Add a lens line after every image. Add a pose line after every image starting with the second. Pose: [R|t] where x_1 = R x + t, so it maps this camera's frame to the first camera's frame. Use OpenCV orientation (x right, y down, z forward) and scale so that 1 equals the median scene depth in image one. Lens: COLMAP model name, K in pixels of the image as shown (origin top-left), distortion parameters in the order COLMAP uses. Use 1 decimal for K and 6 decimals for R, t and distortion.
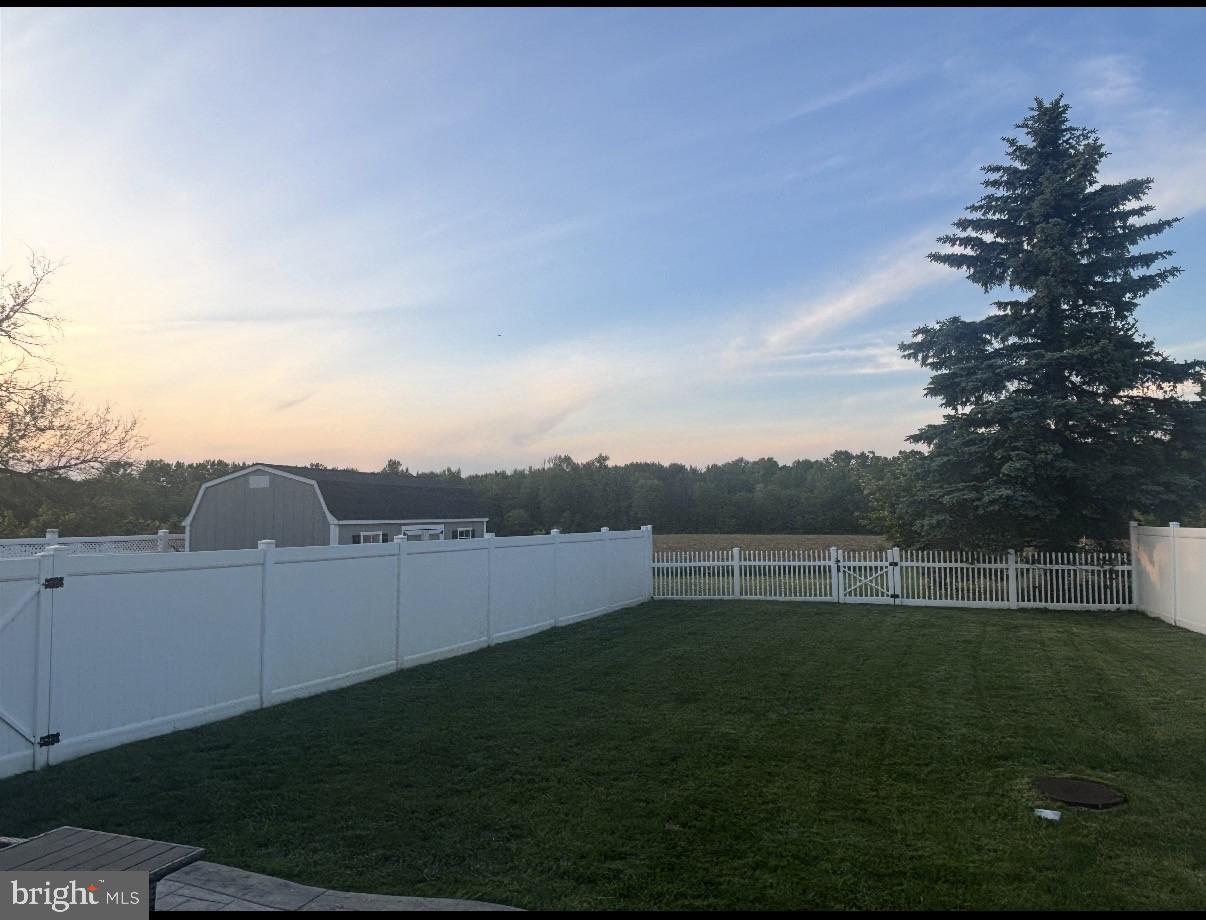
lens RADIAL K [[885.3, 0, 602.8], [0, 885.3, 458.5], [0, 0, 1]] dist [0.034305, -0.041911]
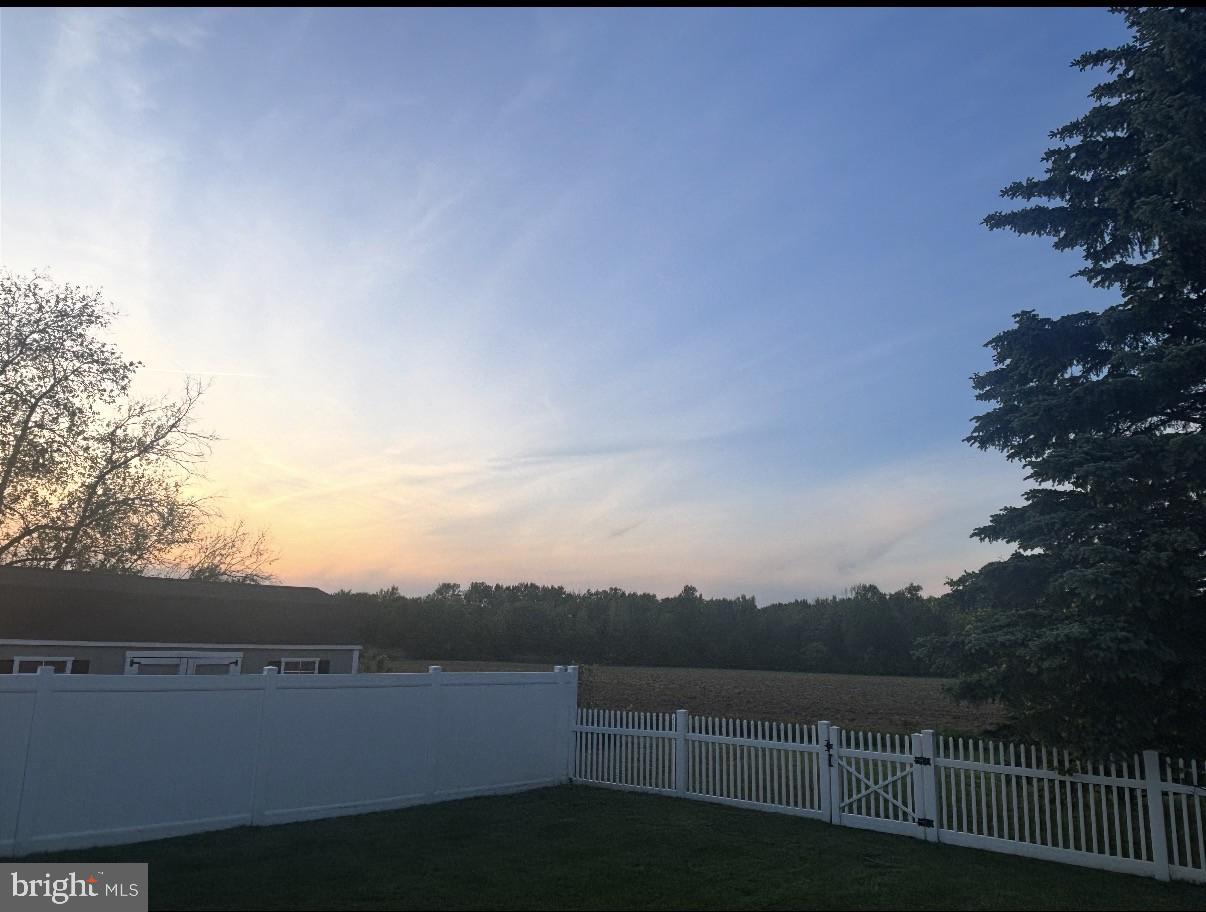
lens RADIAL K [[884.8, 0, 603.0], [0, 884.8, 456.0], [0, 0, 1]] dist [0.039124, -0.048955]
pose [[0.932501, -0.037262, -0.359241, 0.360685], [-0.015611, 0.989576, -0.143166, 0.015785], [0.360831, 0.139111, 0.922198, 0.414155]]
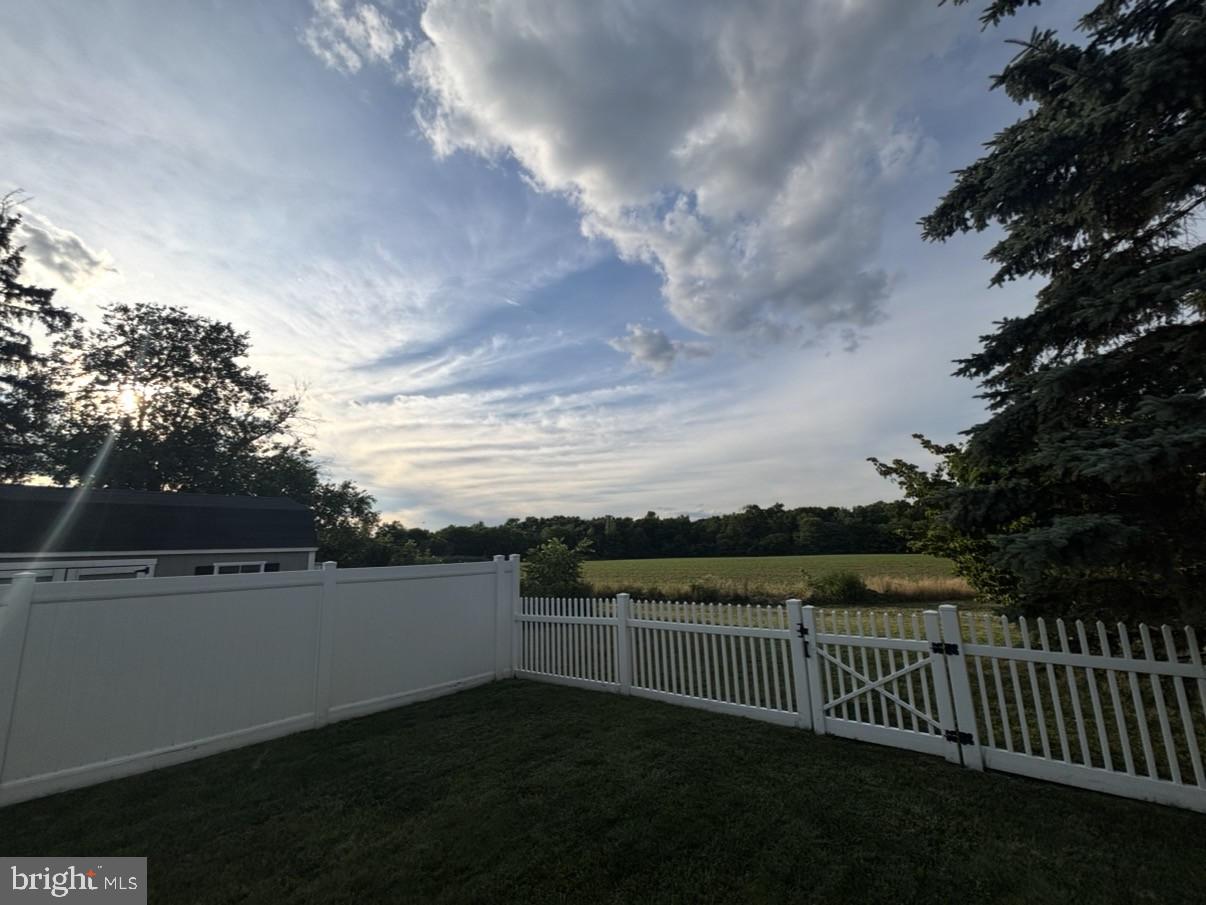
lens RADIAL K [[493.9, 0, 609.7], [0, 493.9, 449.4], [0, 0, 1]] dist [0.002760, 0.000165]
pose [[0.935799, -0.083736, -0.342444, 0.281193], [0.040297, 0.990422, -0.132064, 0.056828], [0.350222, 0.109786, 0.930211, 0.762912]]
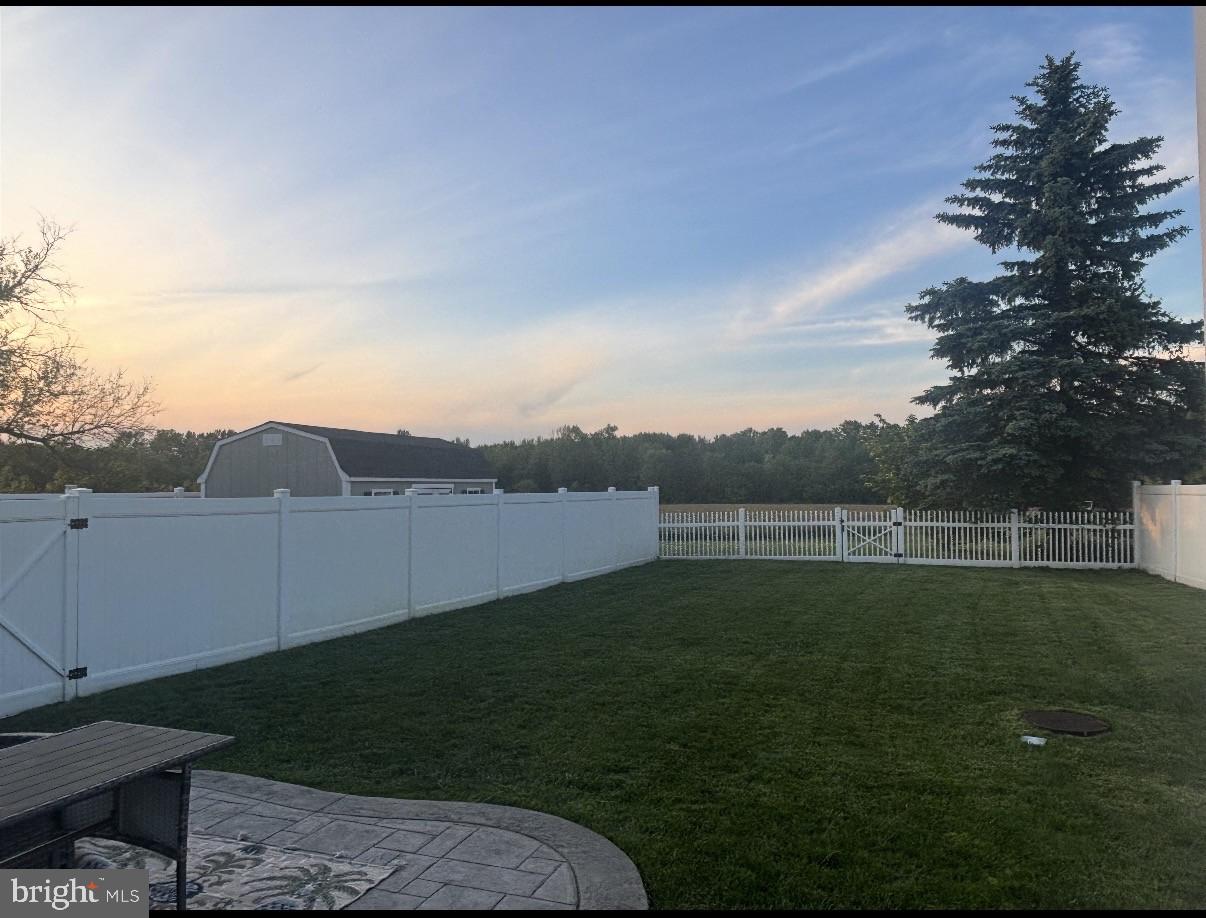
lens RADIAL K [[884.8, 0, 603.0], [0, 884.8, 459.0], [0, 0, 1]] dist [0.039124, -0.048955]
pose [[0.999955, 0.000403, -0.009476, 0.001660], [-0.000089, 0.999451, 0.033117, 0.012118], [0.009485, -0.033115, 0.999407, -0.012075]]
